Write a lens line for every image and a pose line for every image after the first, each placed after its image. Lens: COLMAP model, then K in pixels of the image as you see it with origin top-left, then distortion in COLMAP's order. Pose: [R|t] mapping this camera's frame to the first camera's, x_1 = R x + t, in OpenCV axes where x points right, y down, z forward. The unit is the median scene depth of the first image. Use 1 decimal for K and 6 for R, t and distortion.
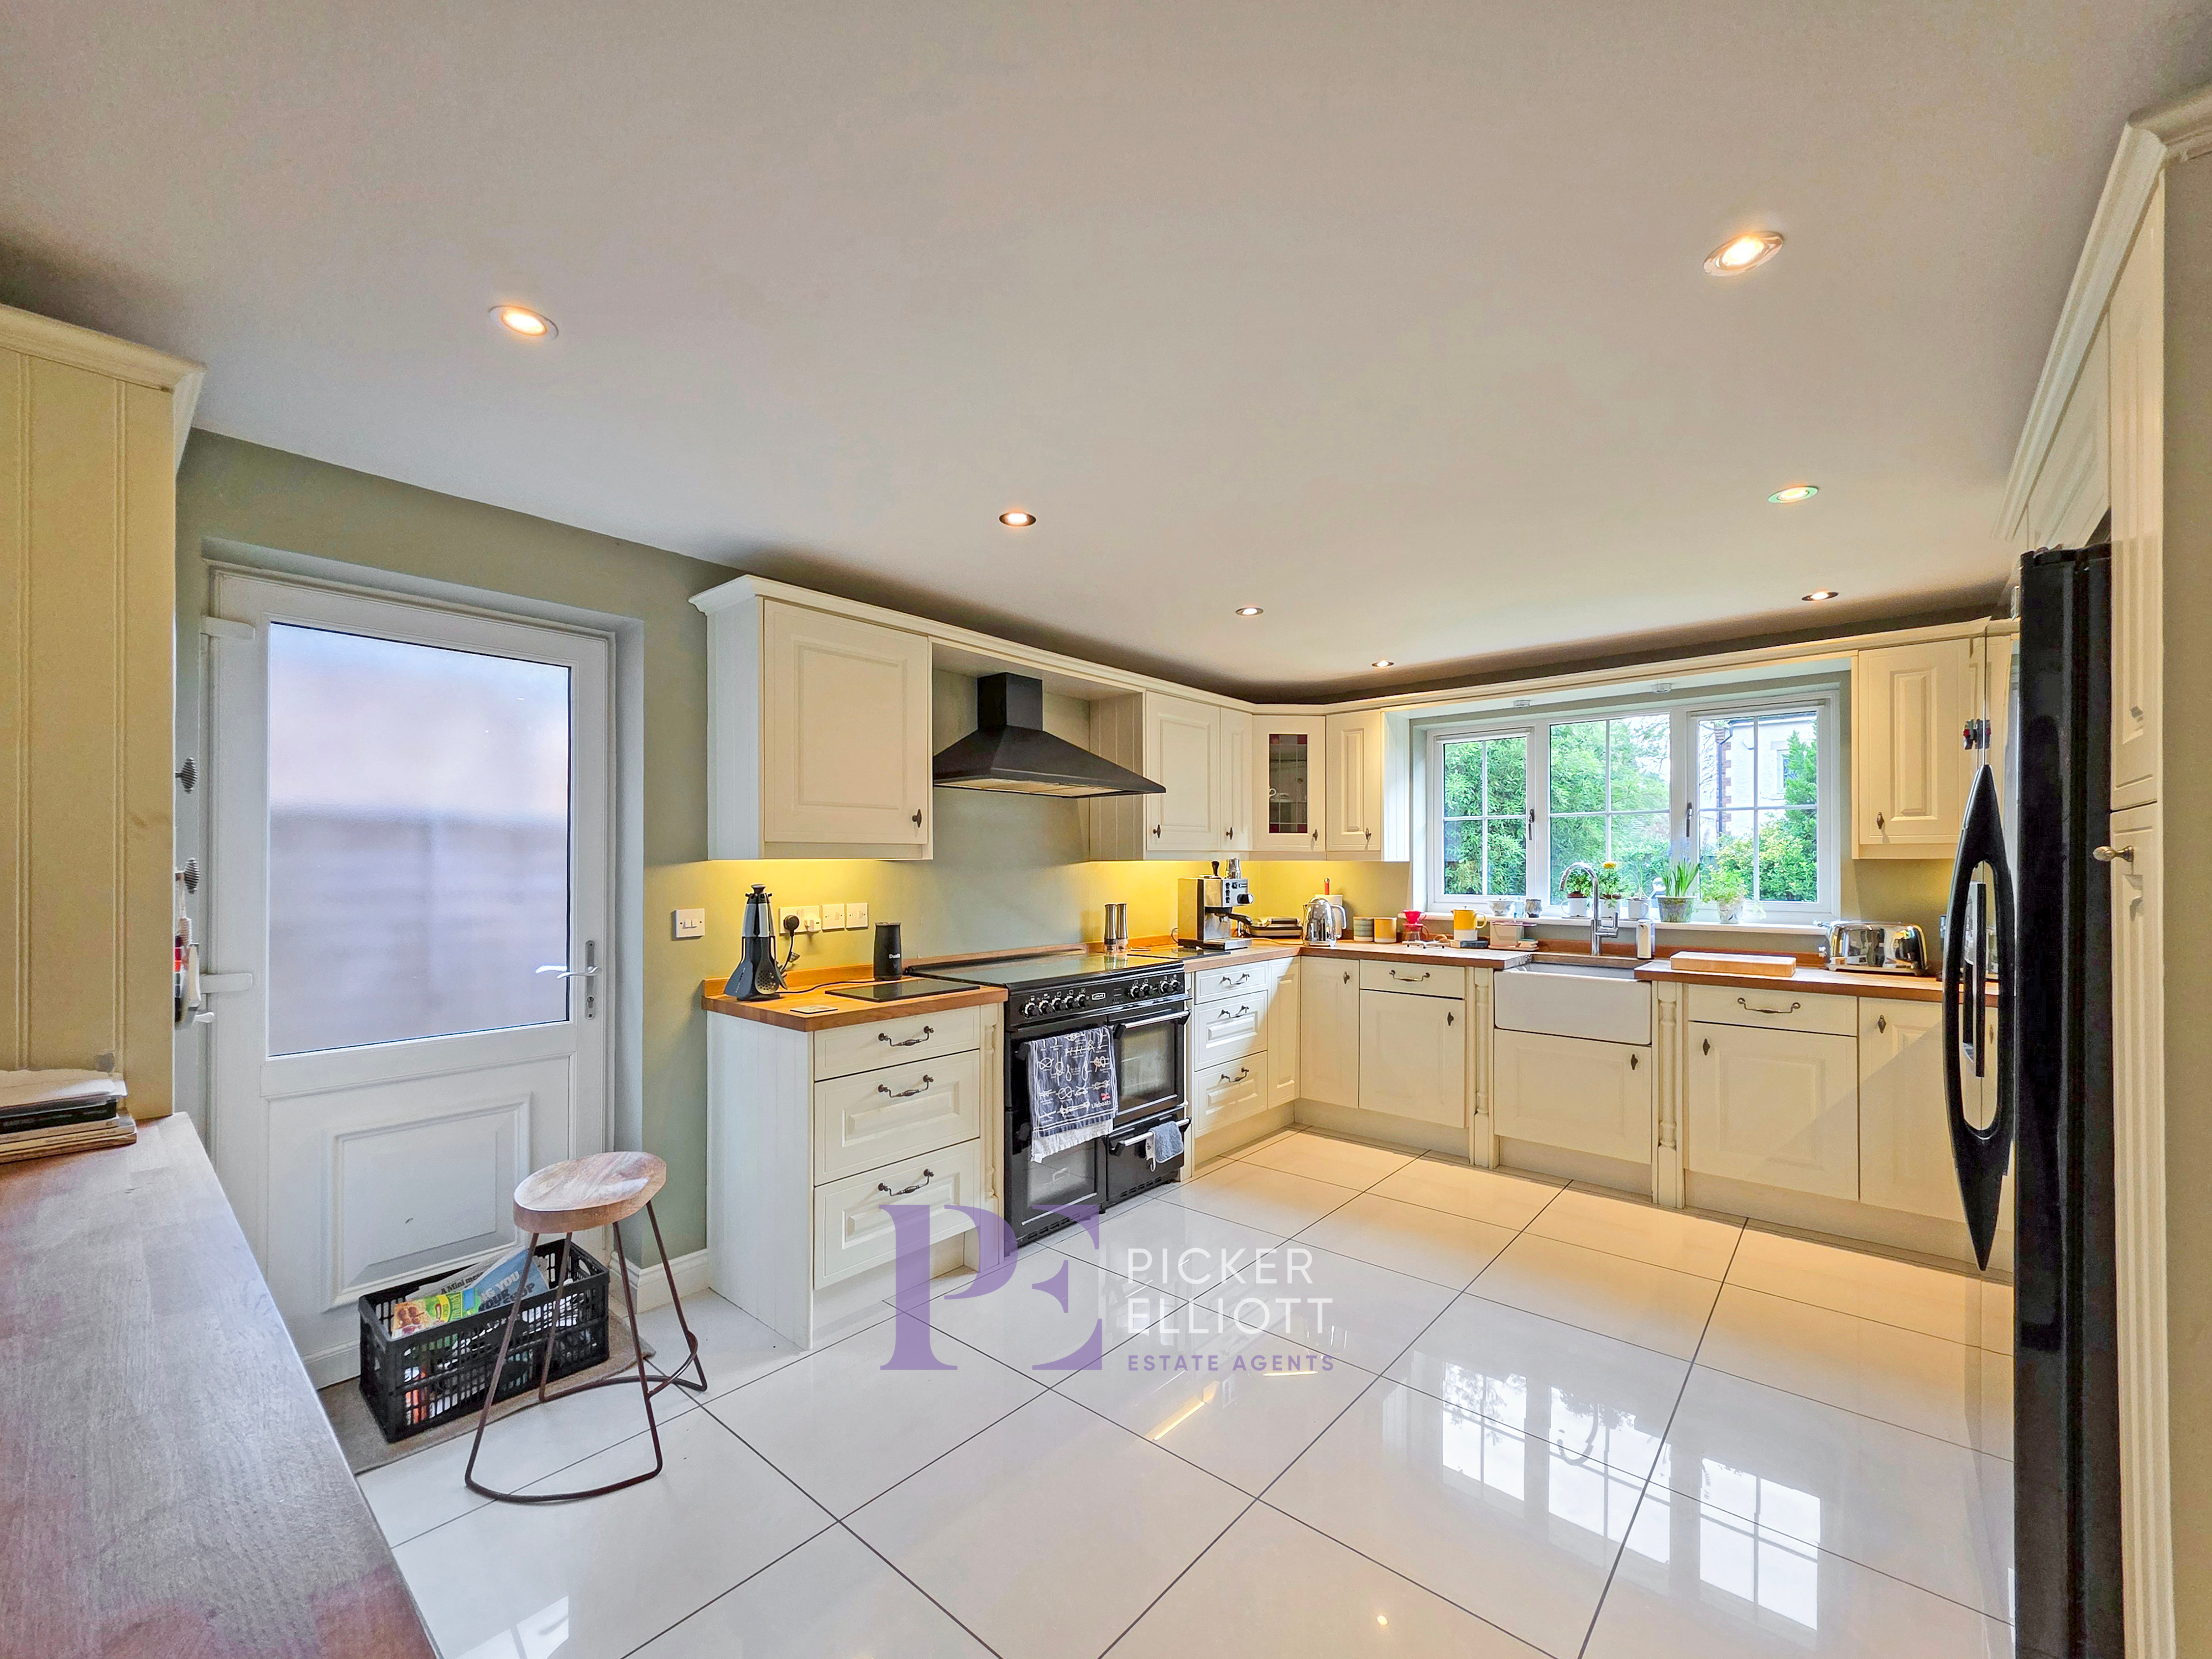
lens RADIAL K [[895.8, 0, 1103.1], [0, 895.8, 893.3], [0, 0, 1]] dist [0.000593, -0.000012]
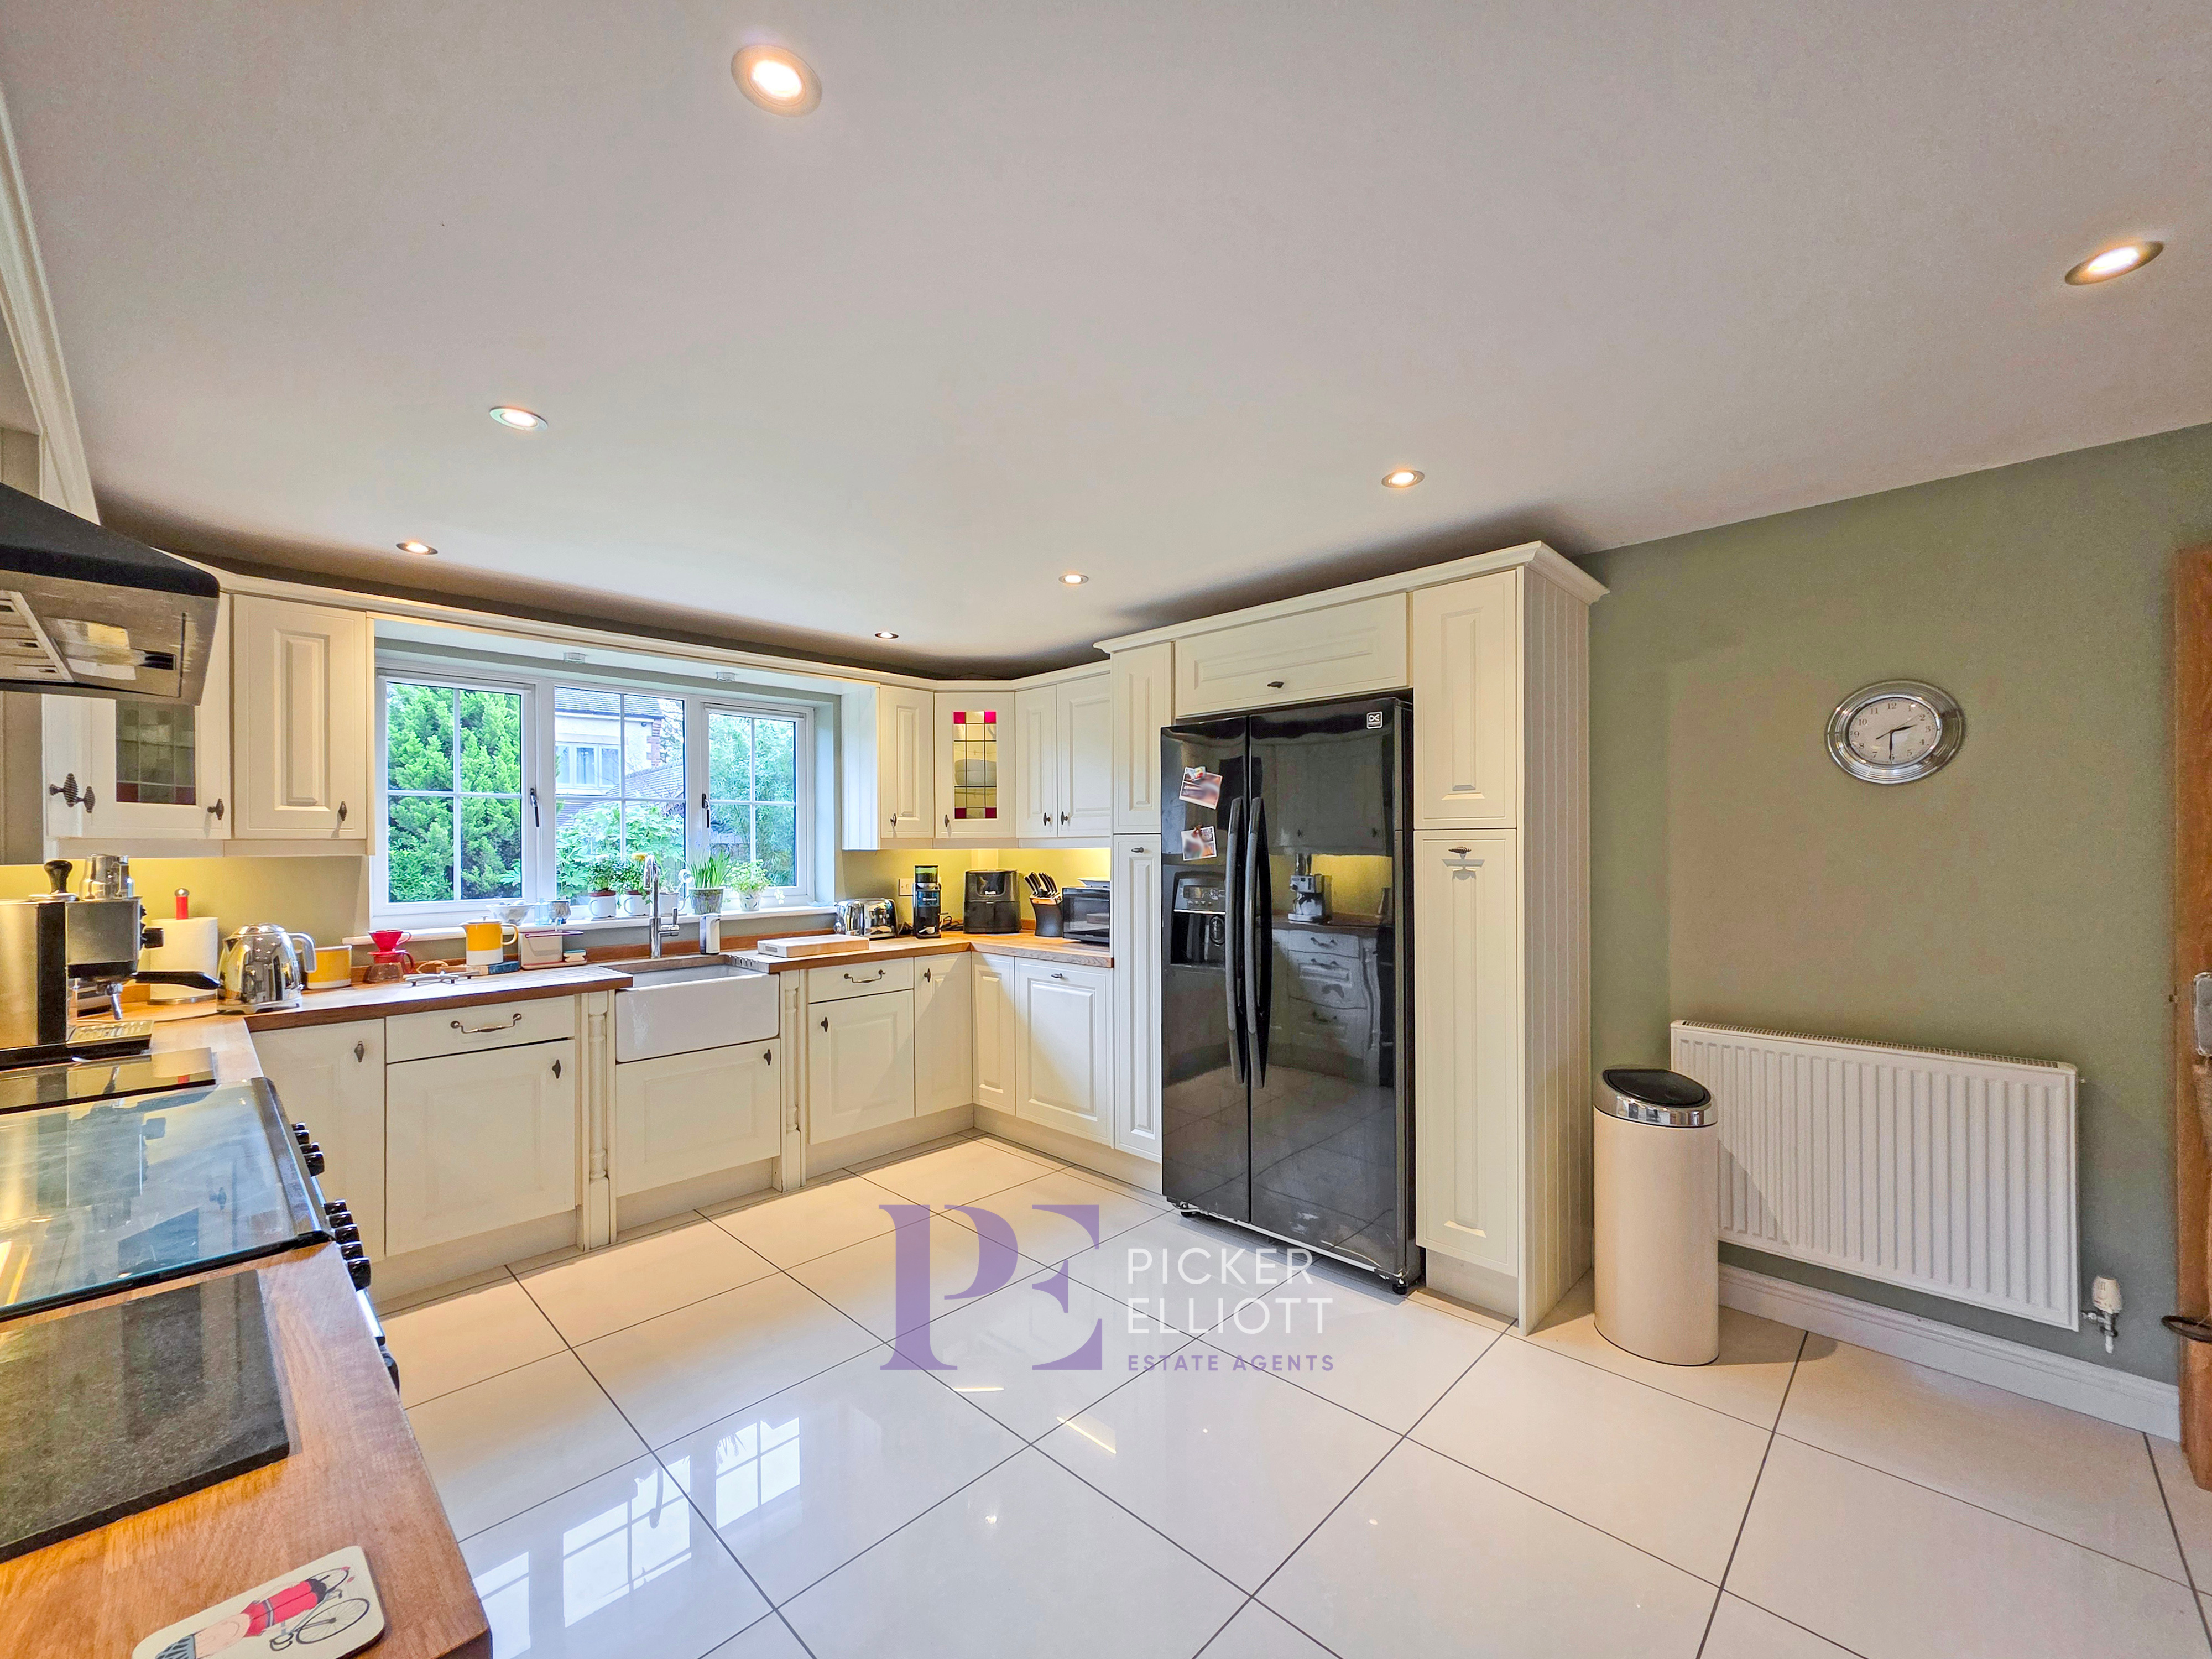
lens RADIAL K [[887.6, 0, 1107.1], [0, 887.6, 861.6], [0, 0, 1]] dist [-0.000480, -0.000495]
pose [[0.046904, -0.019555, 0.998708, -0.315712], [0.038537, 0.999099, 0.017753, -0.025478], [-0.998156, 0.037655, 0.047615, 0.506936]]
